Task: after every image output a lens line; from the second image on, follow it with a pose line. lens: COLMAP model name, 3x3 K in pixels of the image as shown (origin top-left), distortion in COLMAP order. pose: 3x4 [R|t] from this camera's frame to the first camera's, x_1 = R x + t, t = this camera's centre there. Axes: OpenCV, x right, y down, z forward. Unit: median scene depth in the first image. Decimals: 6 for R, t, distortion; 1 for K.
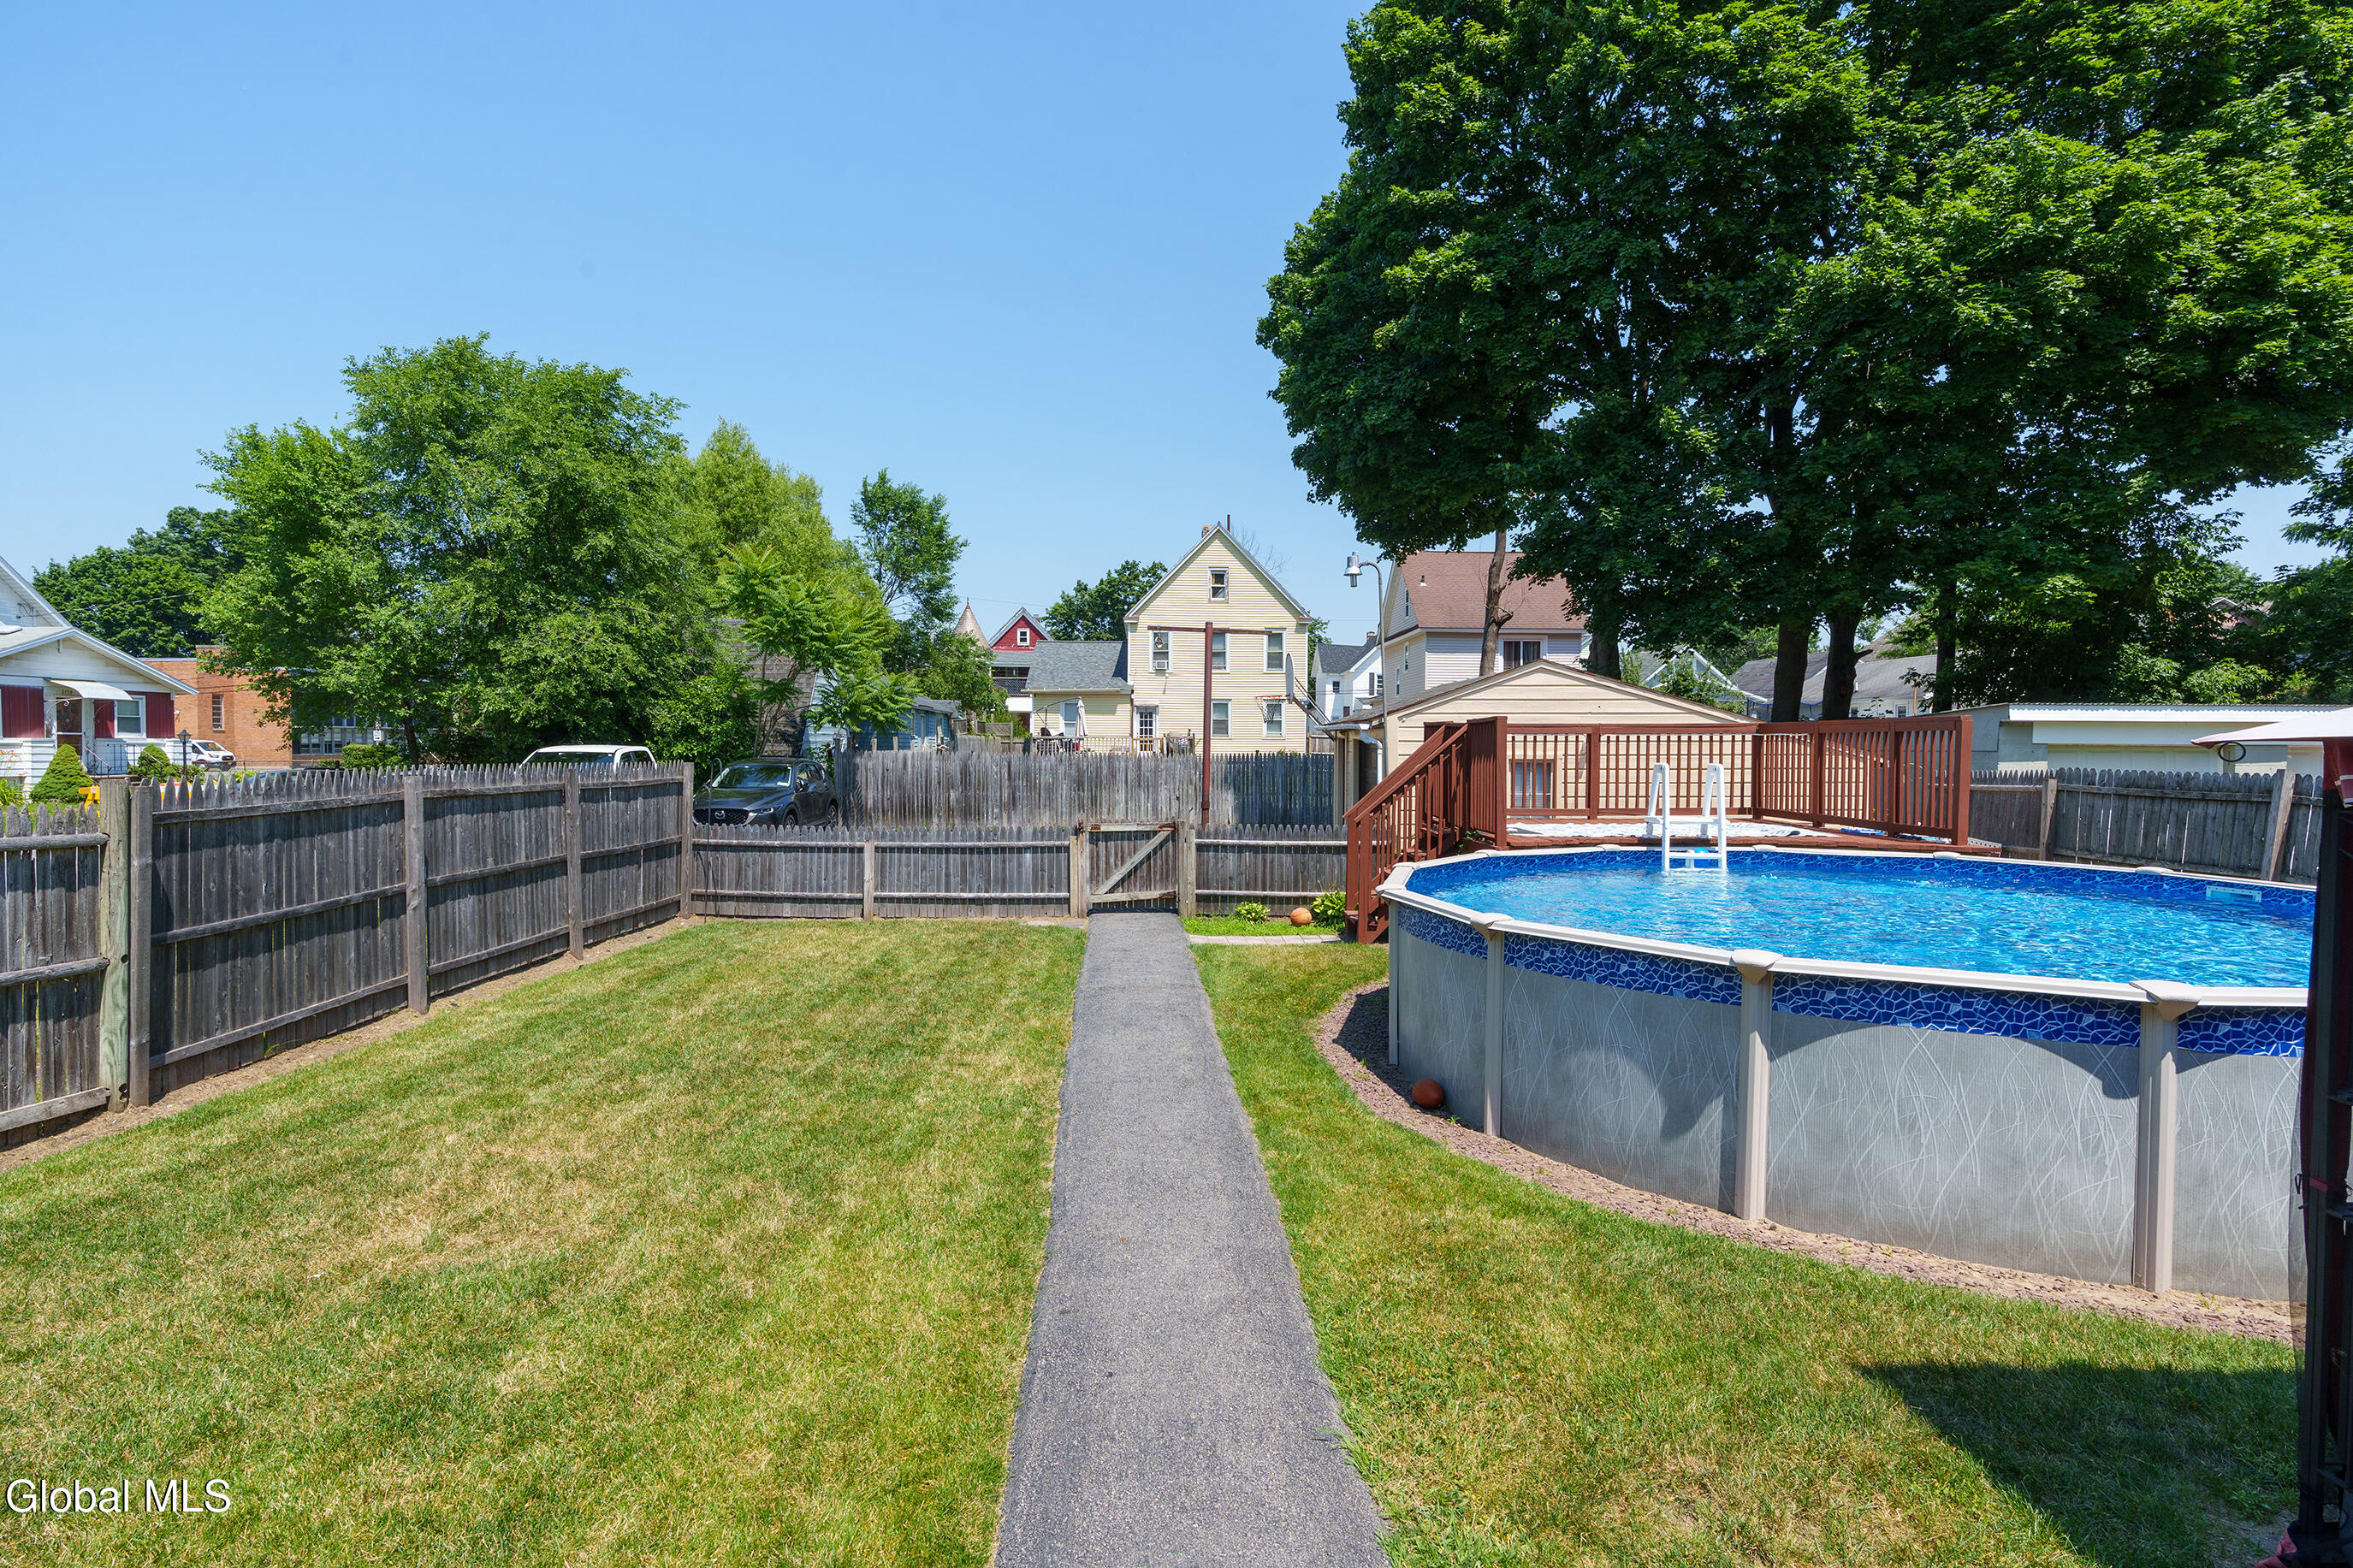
lens RADIAL K [[1131.1, 0, 1152.9], [0, 1131.1, 775.9], [0, 0, 1]] dist [-0.011599, 0.005802]
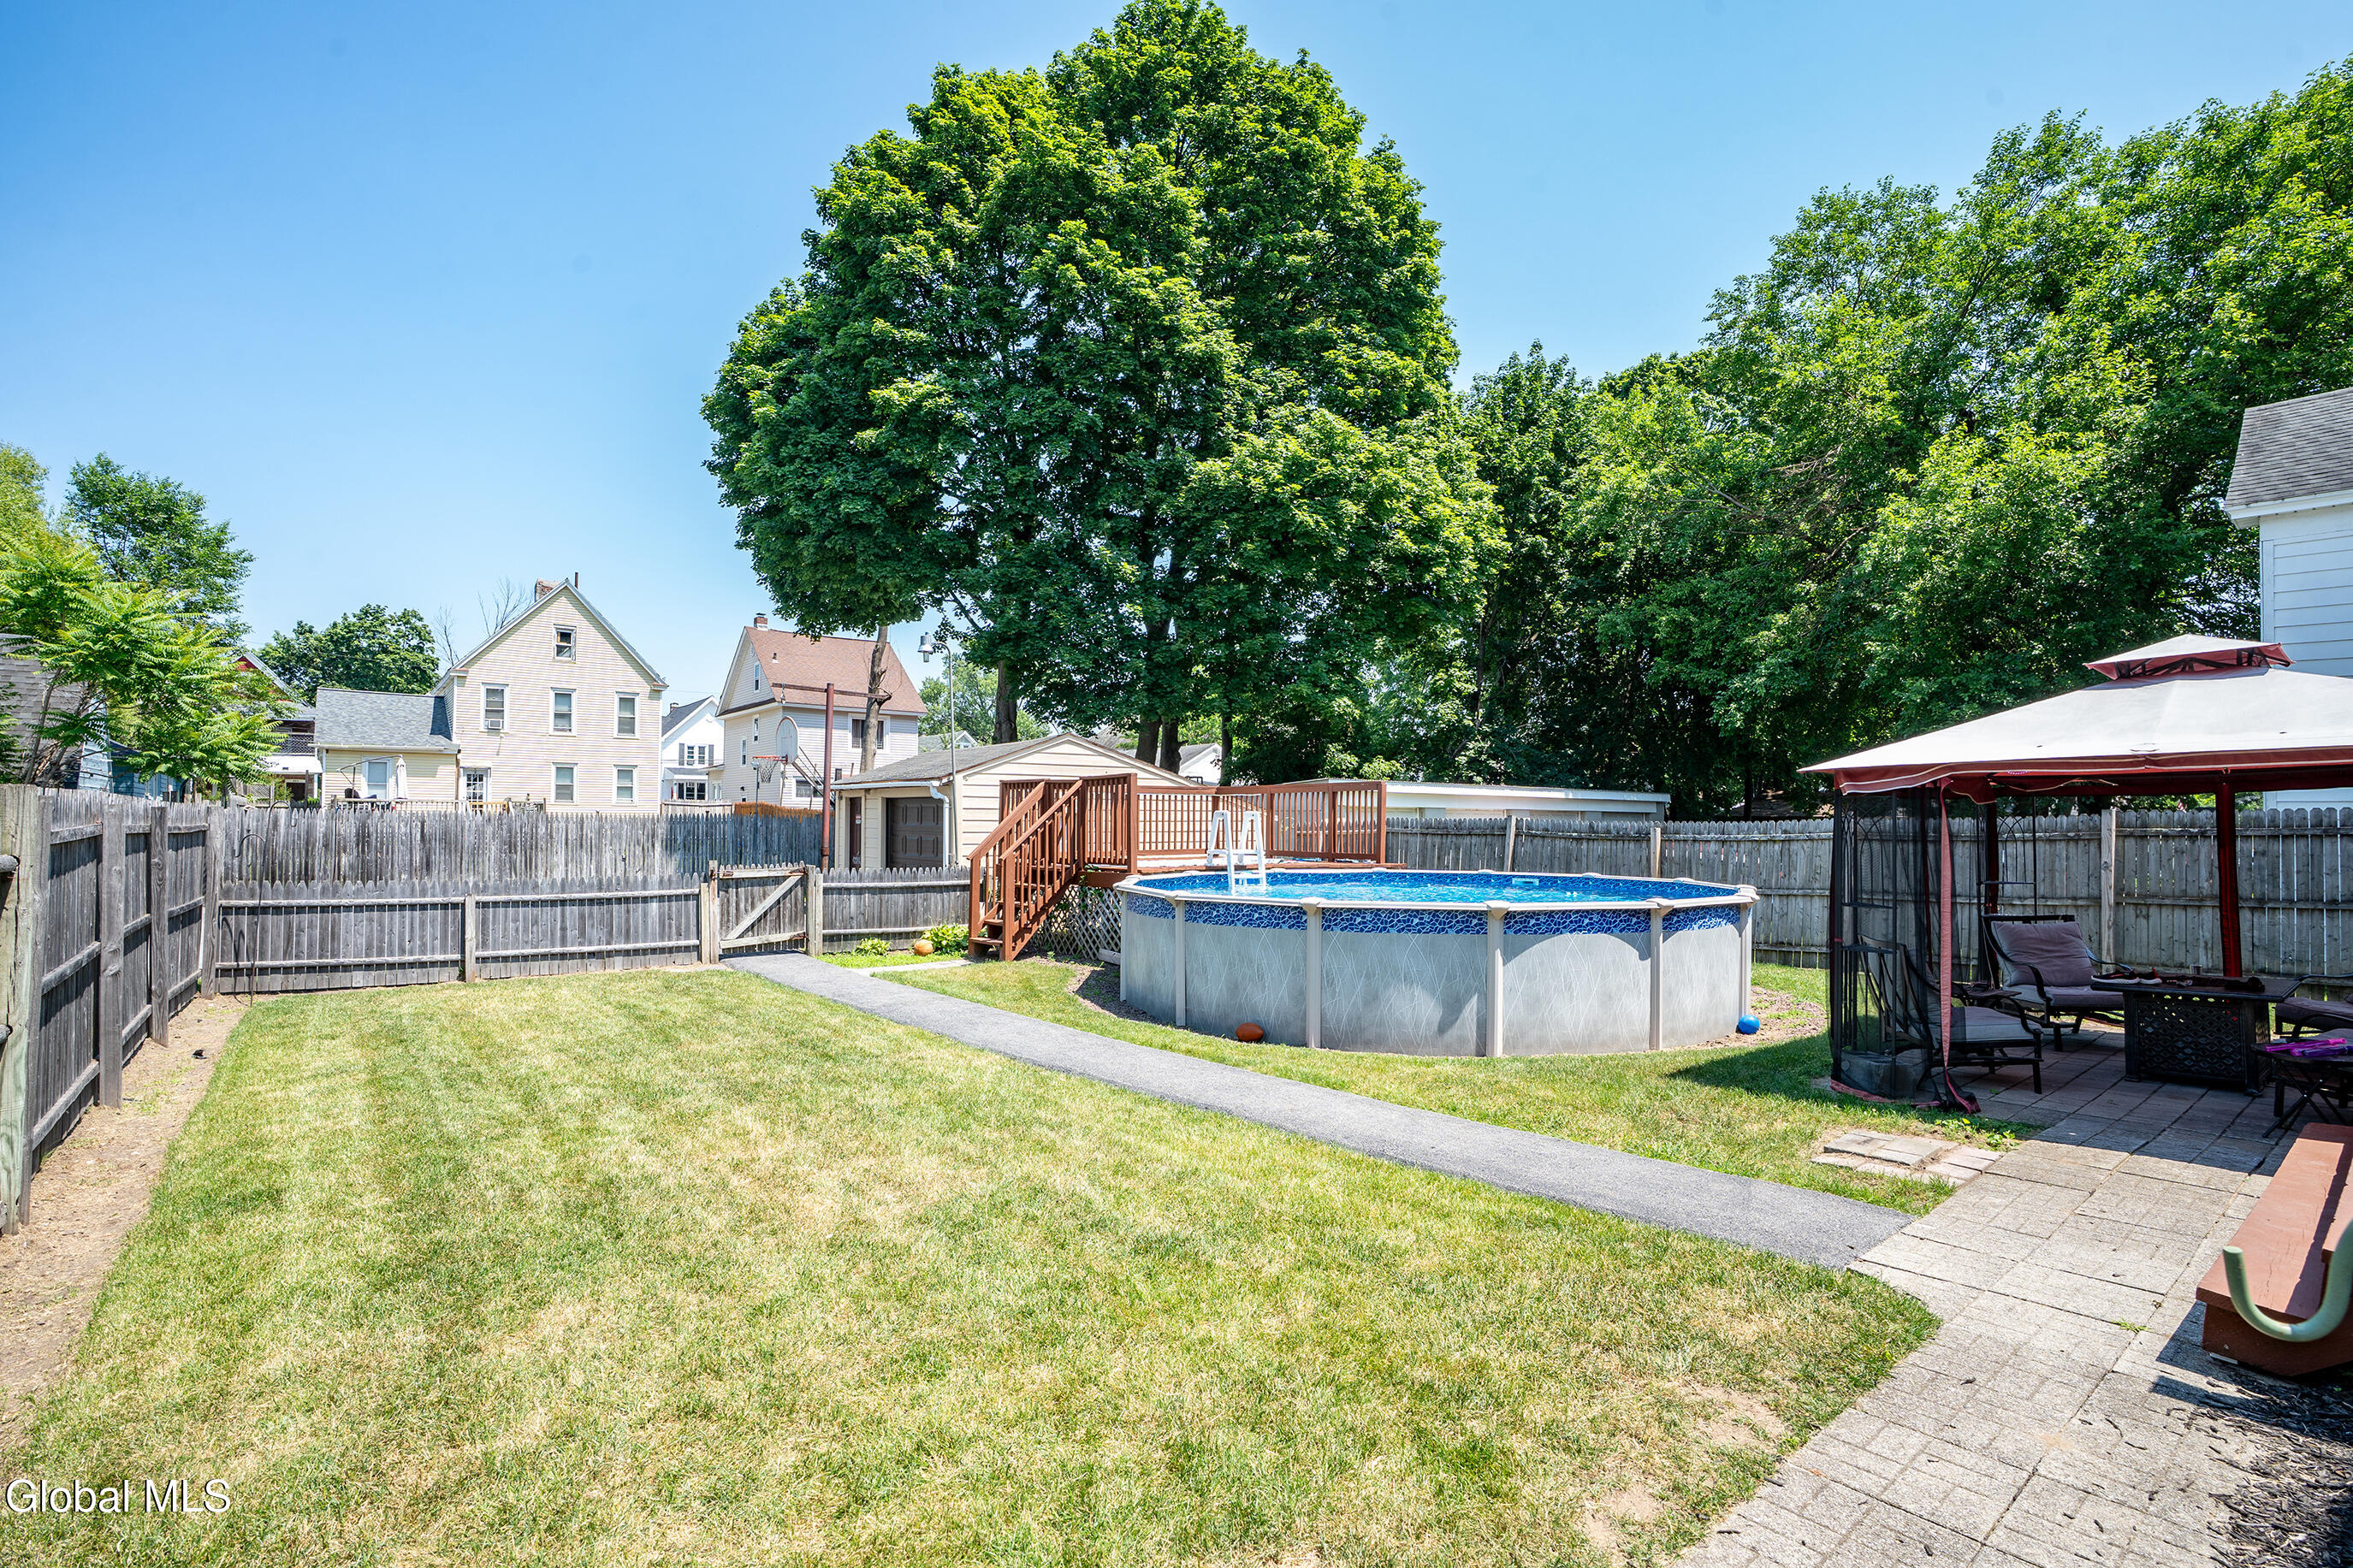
lens RADIAL K [[1081.3, 0, 1115.4], [0, 1081.3, 782.5], [0, 0, 1]] dist [-0.023029, 0.008553]
pose [[0.811223, 0.024206, 0.584236, -0.335385], [0.011859, 0.998256, -0.057826, 0.022971], [-0.584617, 0.053839, 0.809521, -0.003970]]
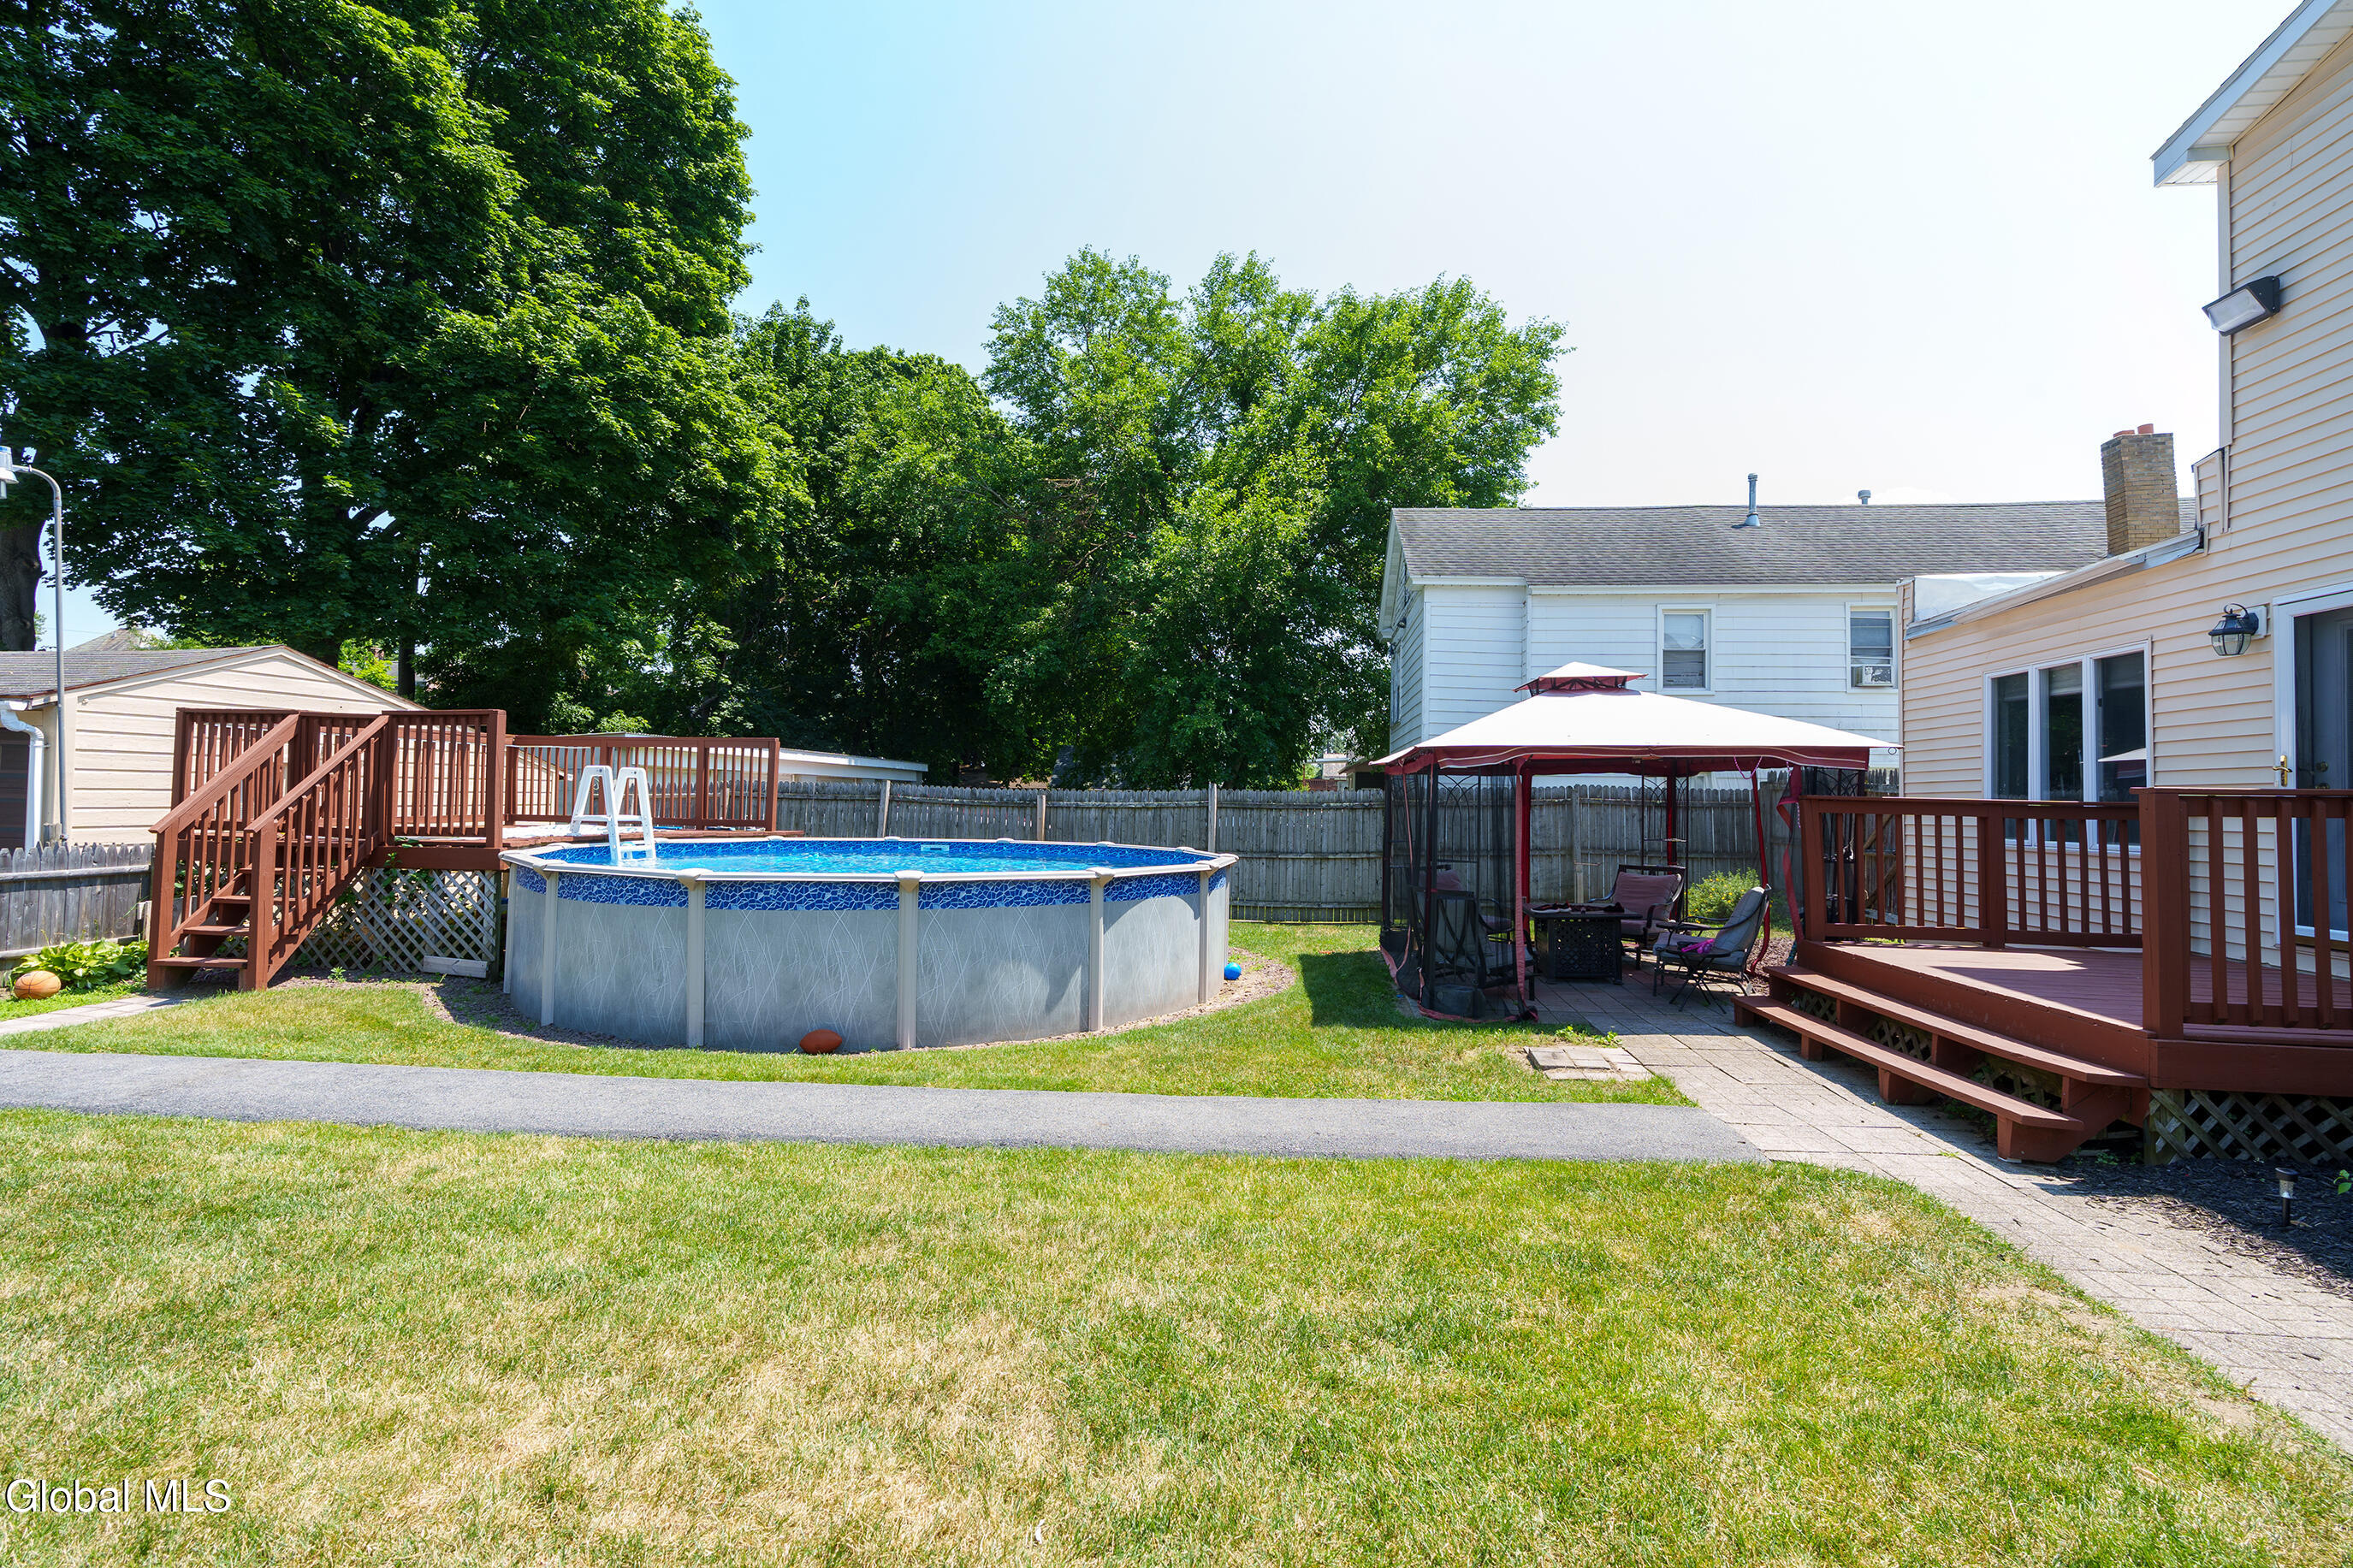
lens RADIAL K [[1081.3, 0, 1125.8], [0, 1081.3, 788.7], [0, 0, 1]] dist [-0.023029, 0.008553]
pose [[0.159574, 0.011726, 0.987116, -0.380041], [0.007843, 0.999883, -0.013146, 0.021980], [-0.987155, 0.009840, 0.159464, 0.257662]]
